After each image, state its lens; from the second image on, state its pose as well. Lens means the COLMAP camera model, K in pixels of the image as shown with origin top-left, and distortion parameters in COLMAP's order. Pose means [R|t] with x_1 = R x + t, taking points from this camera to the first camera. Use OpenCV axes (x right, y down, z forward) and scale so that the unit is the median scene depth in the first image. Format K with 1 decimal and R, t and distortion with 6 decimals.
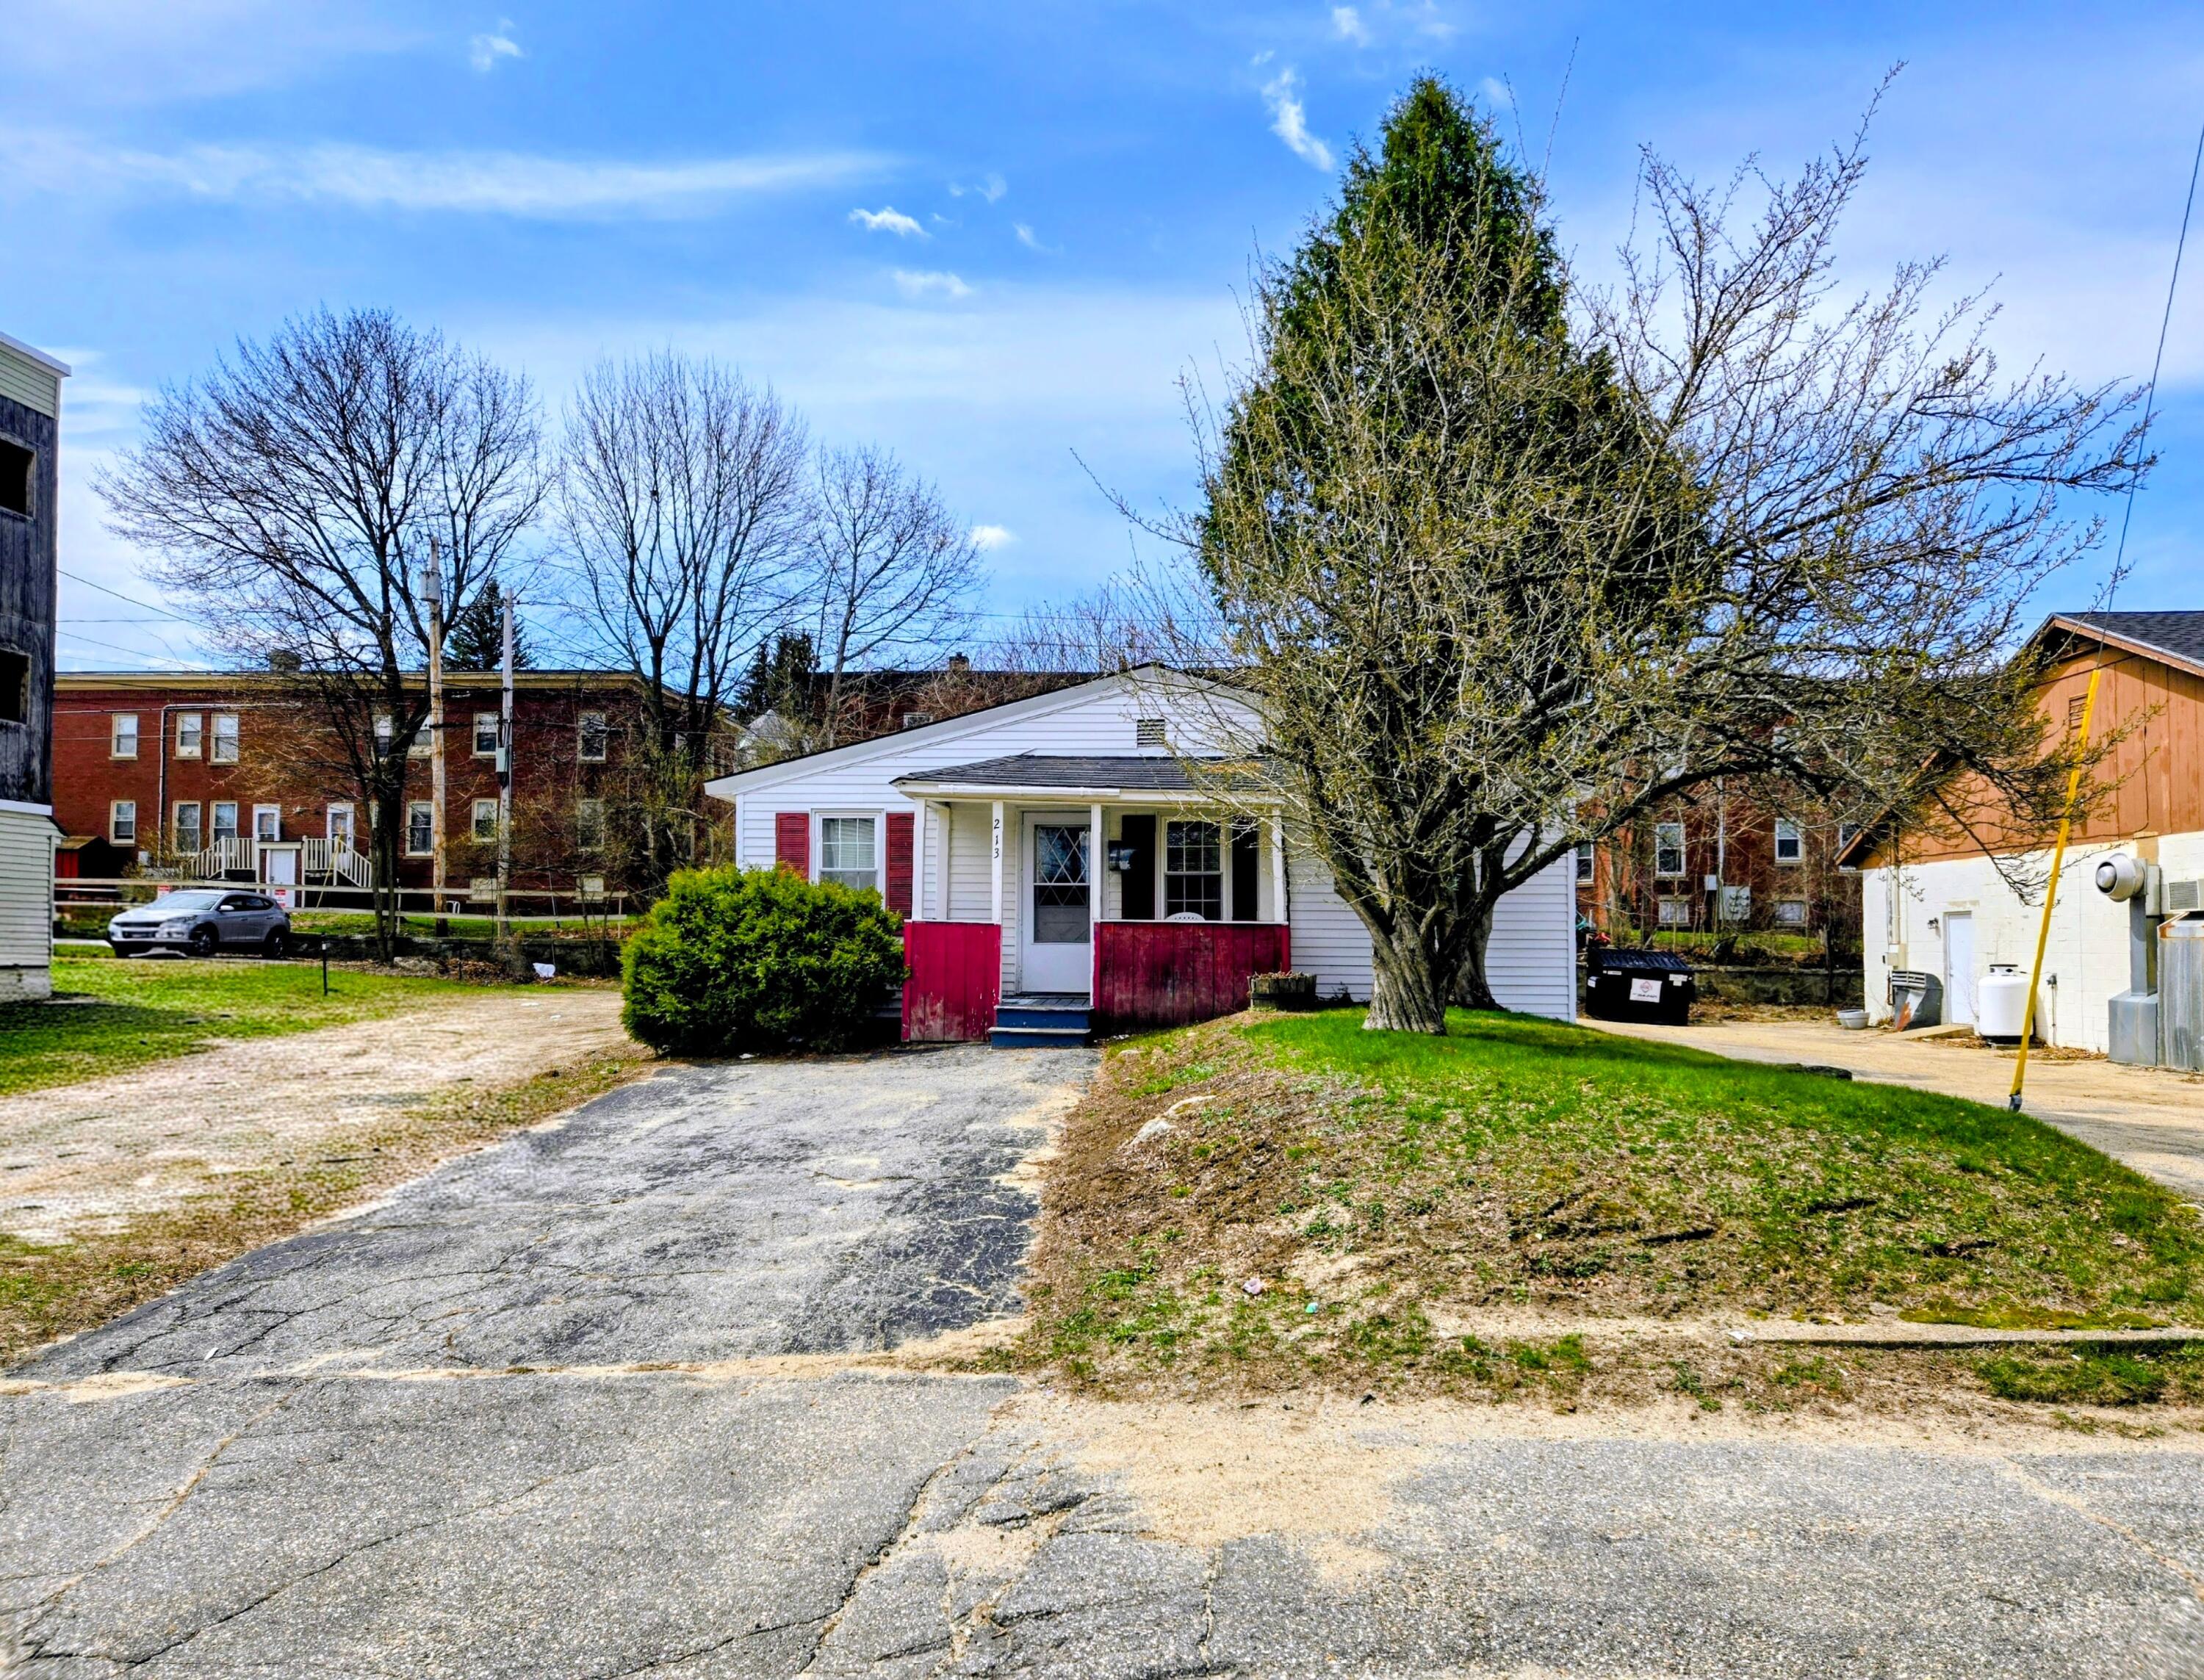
lens RADIAL K [[1445.3, 0, 1100.7], [0, 1445.3, 706.4], [0, 0, 1]] dist [0.008453, 0.001260]
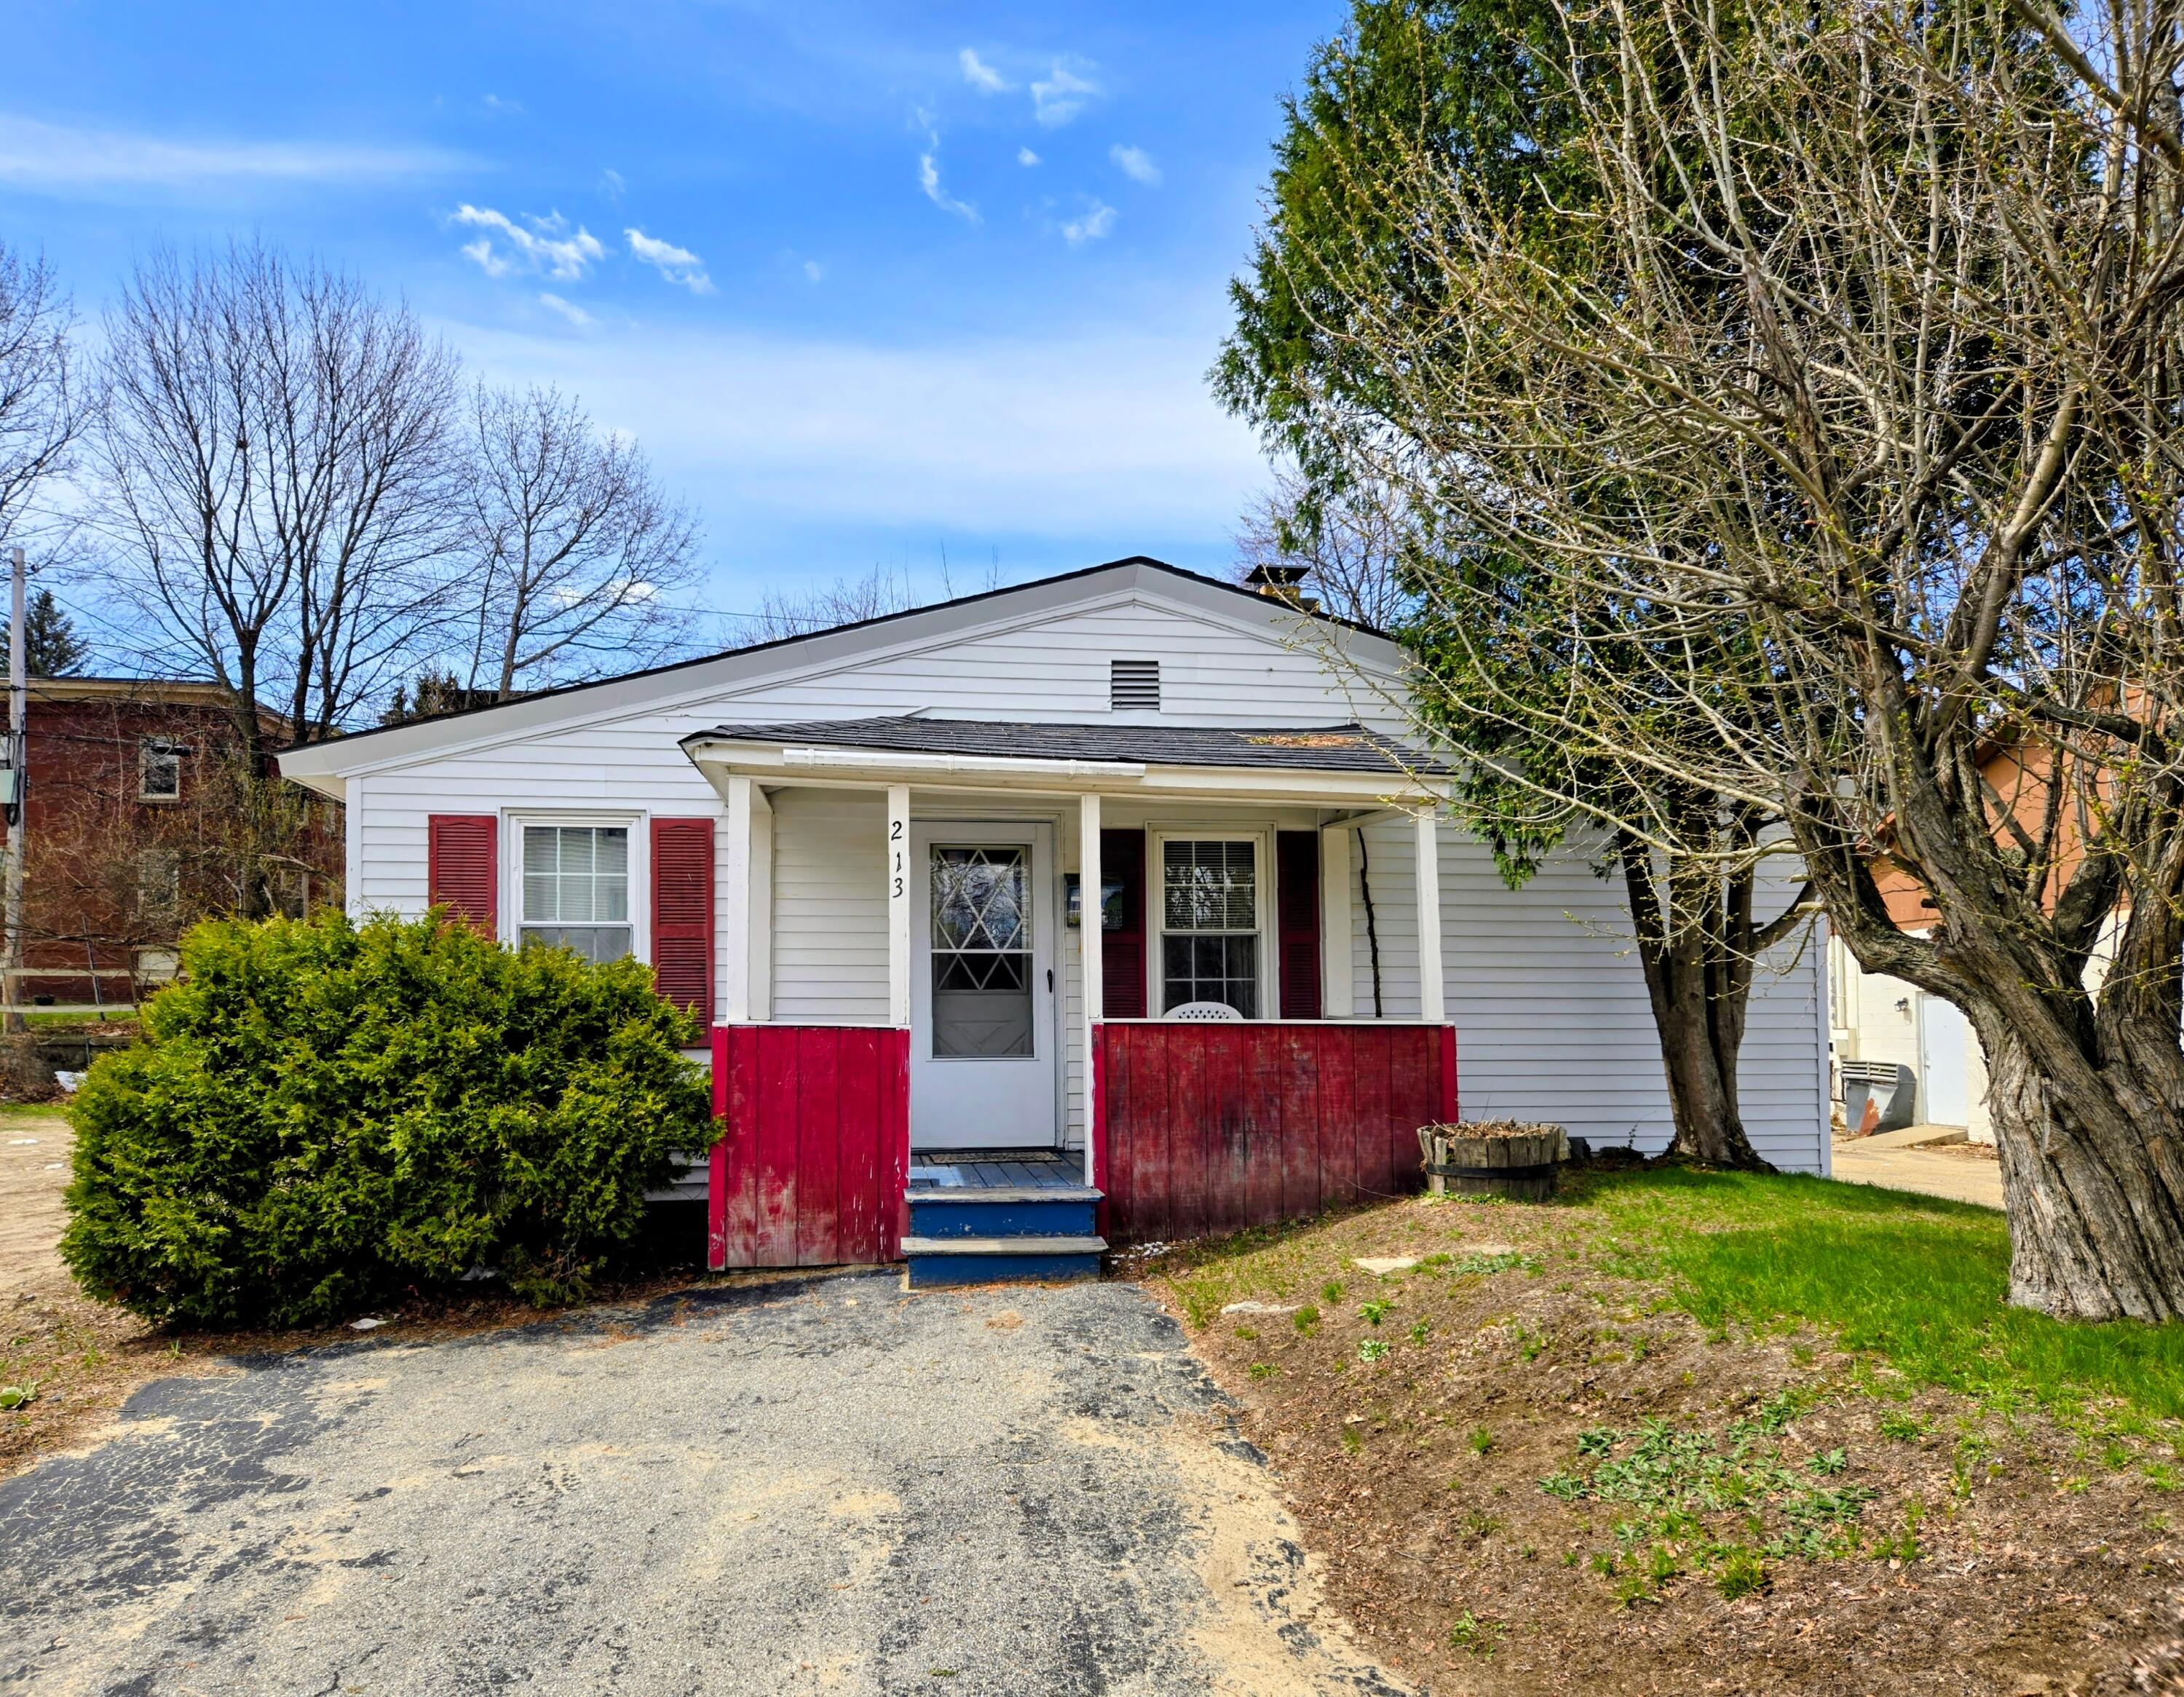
lens RADIAL K [[1463.5, 0, 1029.2], [0, 1463.5, 875.1], [0, 0, 1]] dist [0.048742, -0.032748]
pose [[0.984930, 0.008700, 0.172734, -0.081383], [-0.019626, 0.997905, 0.061648, 0.045460], [-0.171836, -0.064109, 0.983037, 0.346382]]
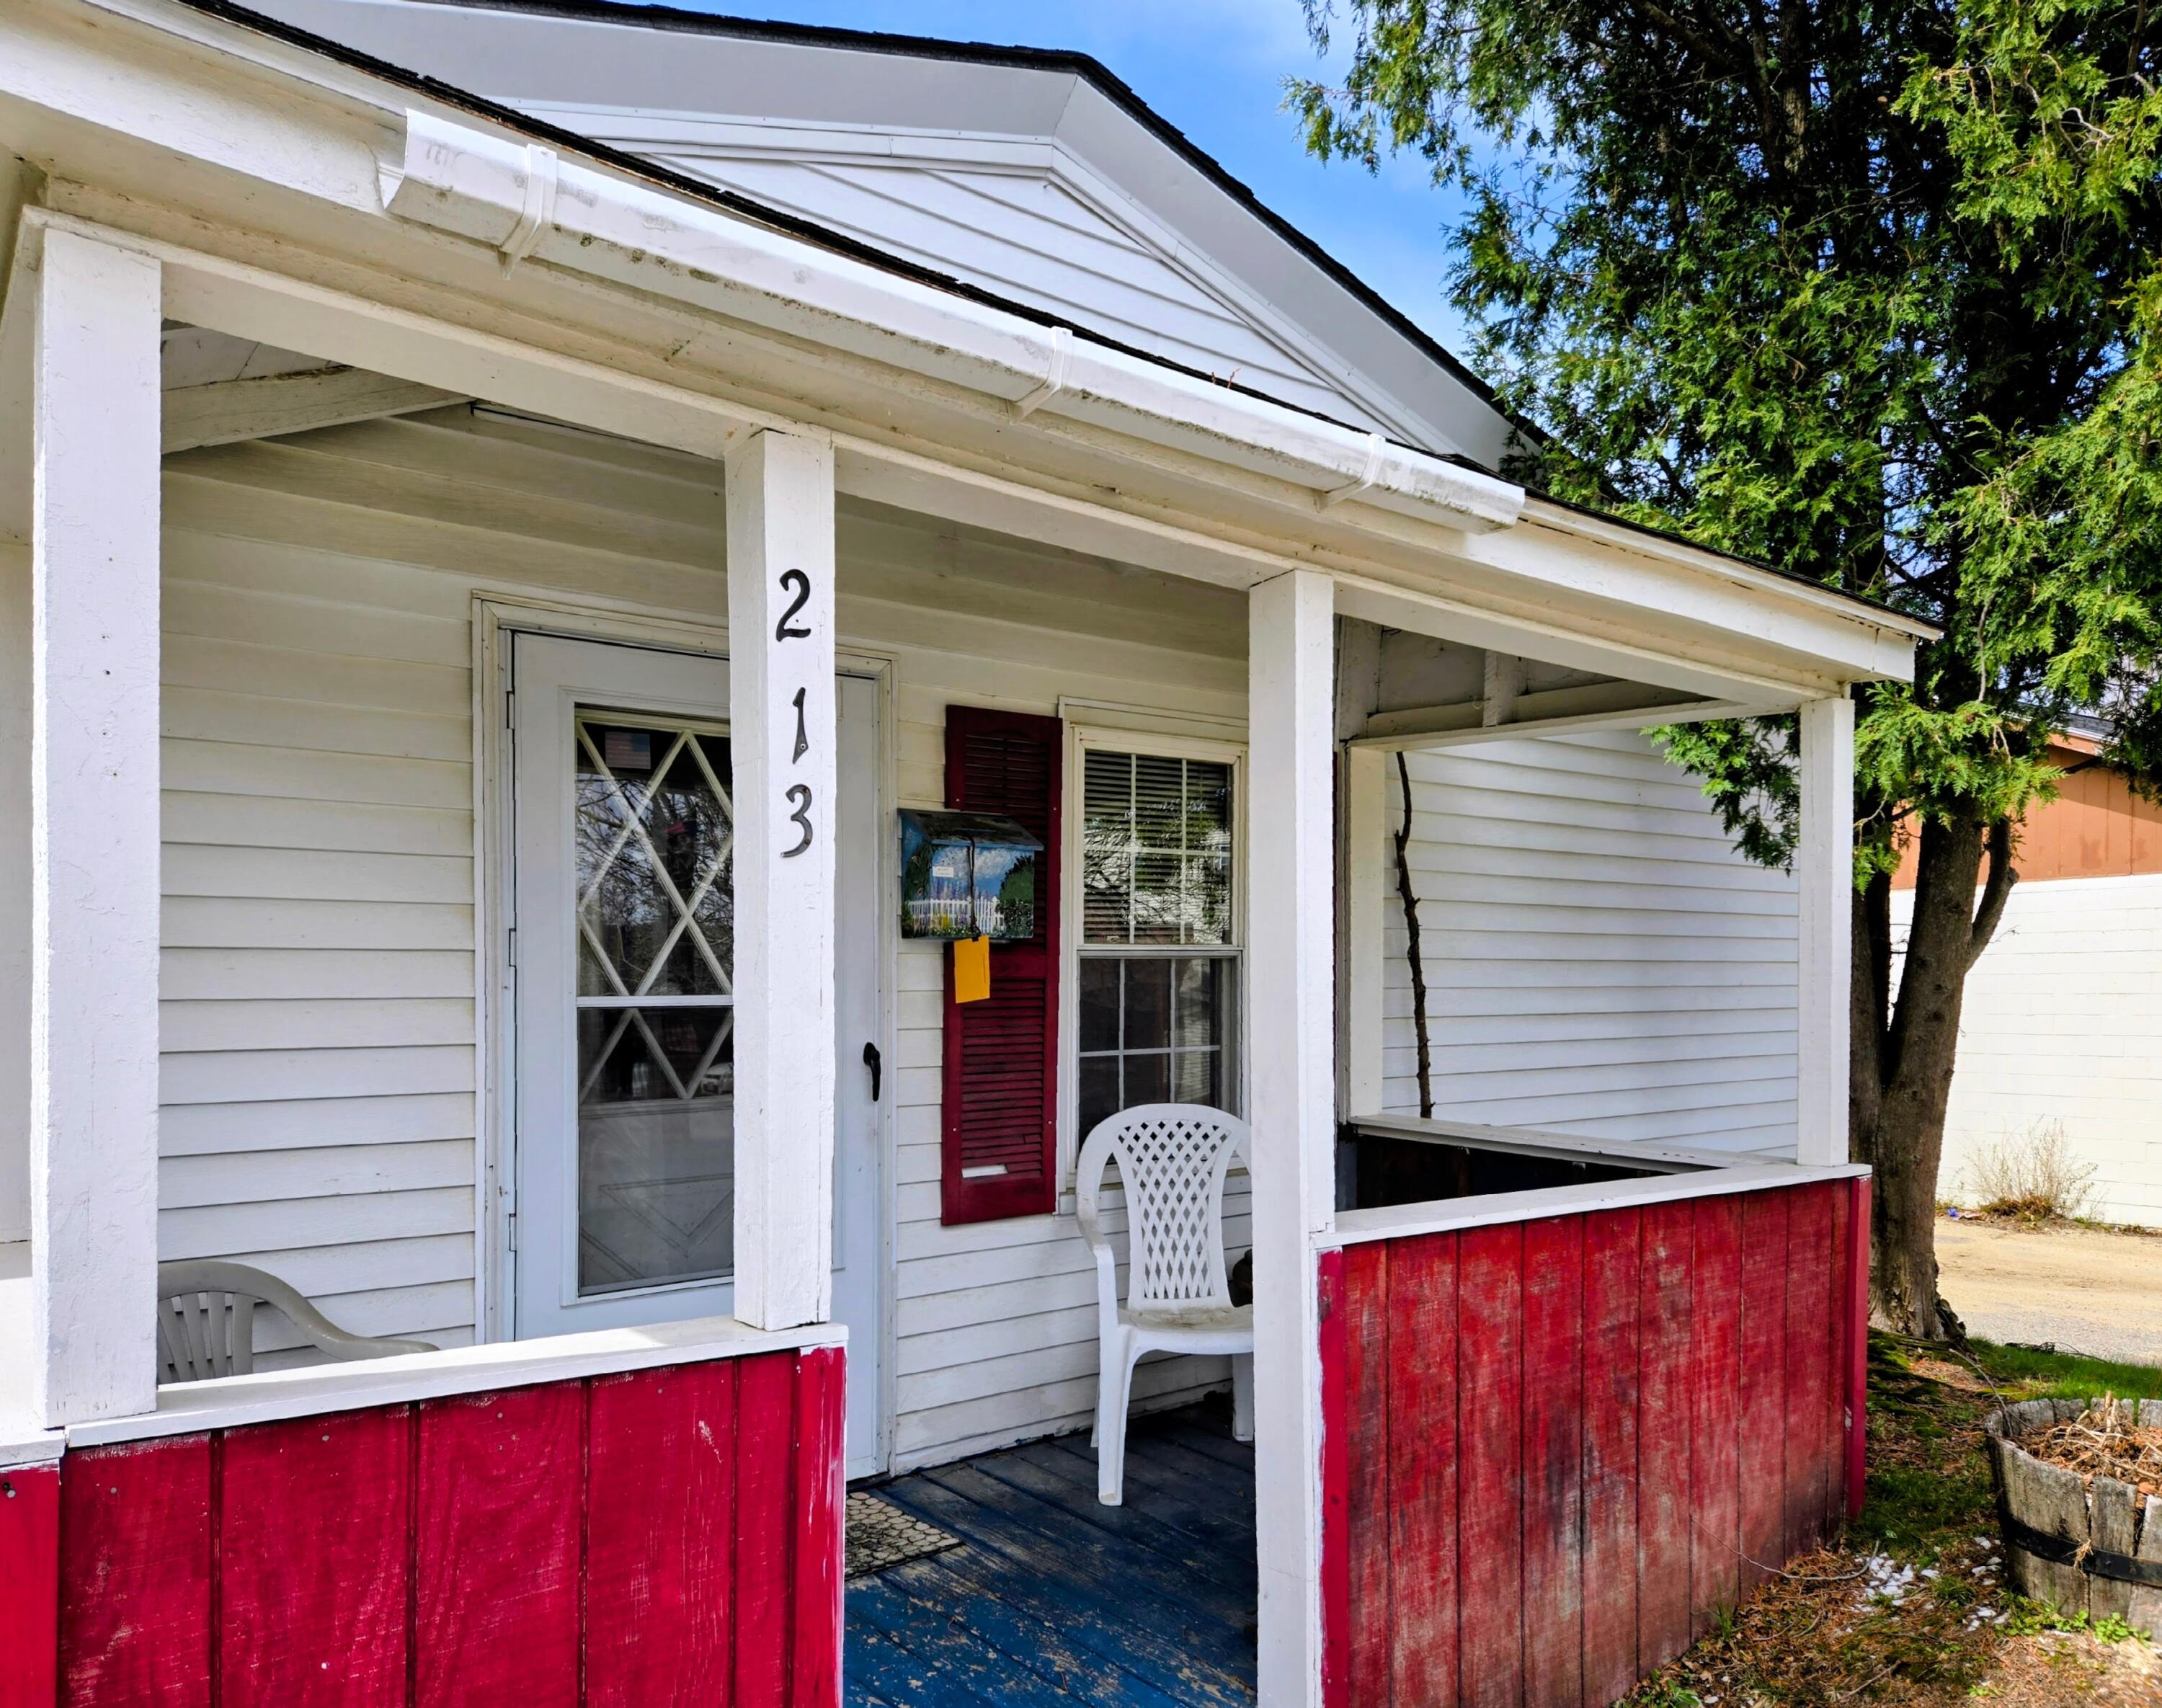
lens RADIAL K [[1527.5, 0, 1010.4], [0, 1527.5, 962.6], [0, 0, 1]] dist [0.055700, -0.063998]
pose [[0.762246, -0.001522, 0.647286, -0.105476], [-0.093940, 0.989150, 0.112951, 0.067833], [-0.640434, -0.146902, 0.753833, 0.617176]]
